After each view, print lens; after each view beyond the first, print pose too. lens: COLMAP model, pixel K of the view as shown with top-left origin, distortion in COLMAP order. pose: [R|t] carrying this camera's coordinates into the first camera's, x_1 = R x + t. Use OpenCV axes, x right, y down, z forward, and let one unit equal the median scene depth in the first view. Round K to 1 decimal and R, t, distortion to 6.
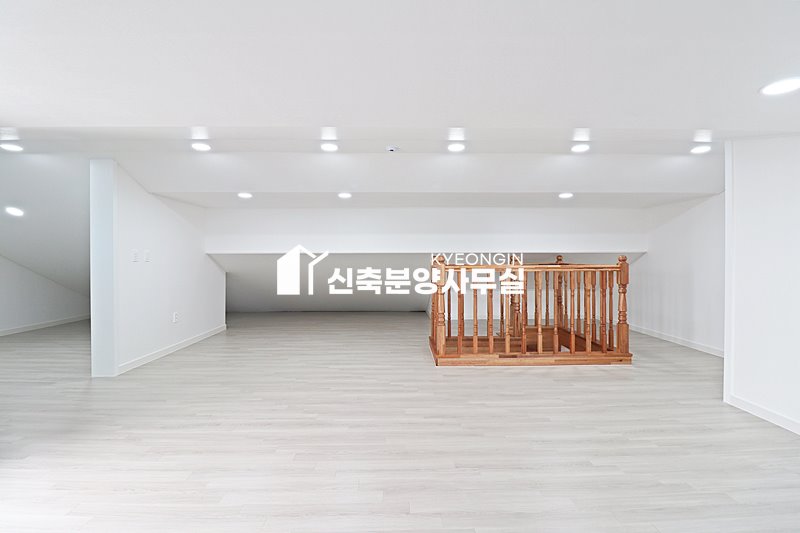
lens RADIAL K [[367.9, 0, 401.3], [0, 367.9, 261.0], [0, 0, 1]] dist [-0.000152, -0.013922]
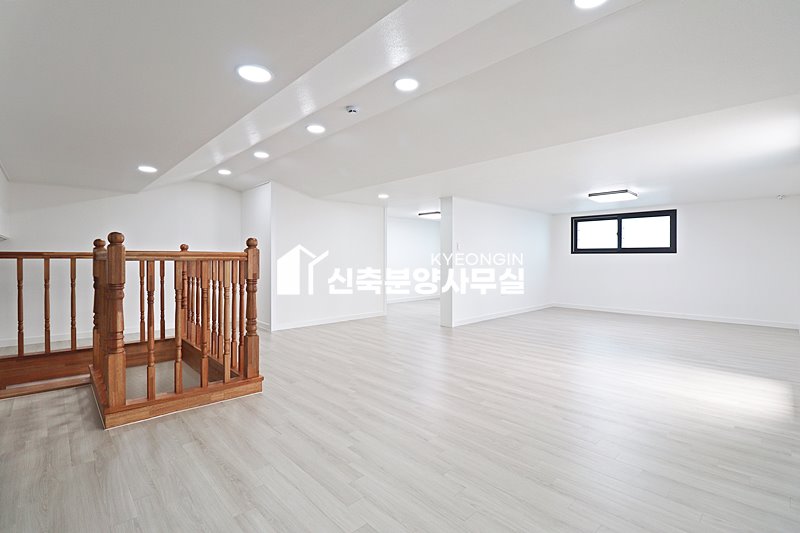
lens RADIAL K [[367.9, 0, 401.3], [0, 367.9, 261.0], [0, 0, 1]] dist [-0.000152, -0.013922]
pose [[-0.670157, -0.006520, 0.742191, -0.895042], [0.000814, 0.999954, 0.009520, 0.037960], [-0.742219, 0.006985, -0.670121, 1.847938]]
